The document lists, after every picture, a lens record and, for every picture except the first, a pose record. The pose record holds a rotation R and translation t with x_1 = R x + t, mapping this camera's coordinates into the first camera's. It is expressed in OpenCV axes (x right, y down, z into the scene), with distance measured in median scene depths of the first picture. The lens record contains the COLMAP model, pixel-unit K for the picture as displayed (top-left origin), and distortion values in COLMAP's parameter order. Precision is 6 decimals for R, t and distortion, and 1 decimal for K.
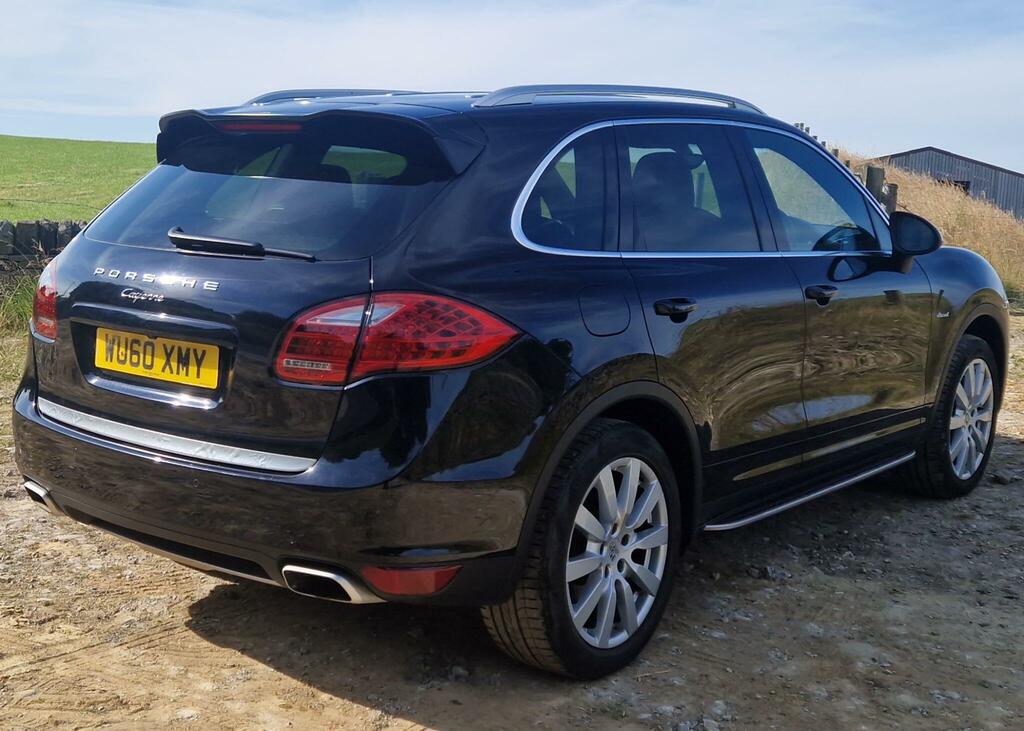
lens RADIAL K [[1328.1, 0, 512.0], [0, 1328.1, 365.5], [0, 0, 1]] dist [0.111935, -0.078272]
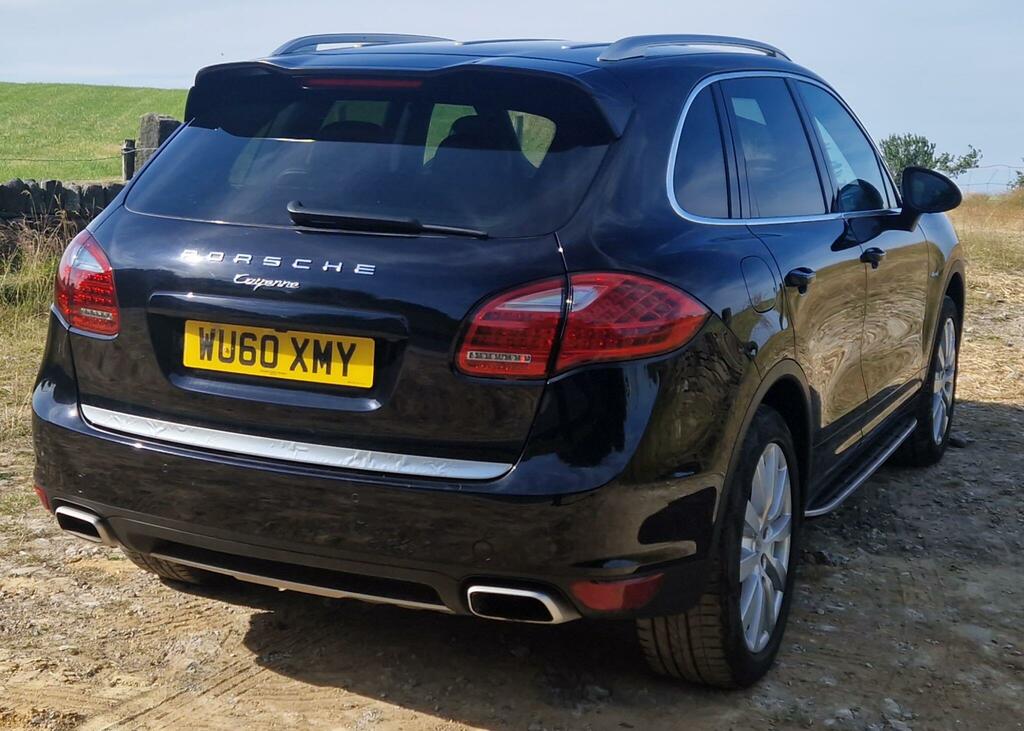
lens RADIAL K [[1525.0, 0, 524.7], [0, 1525.0, 328.5], [0, 0, 1]] dist [0.107743, -0.043561]
pose [[0.972241, -0.031842, 0.231806, -0.327039], [0.031239, 0.999492, 0.006272, -0.022370], [-0.231888, 0.001143, 0.972742, 0.010964]]
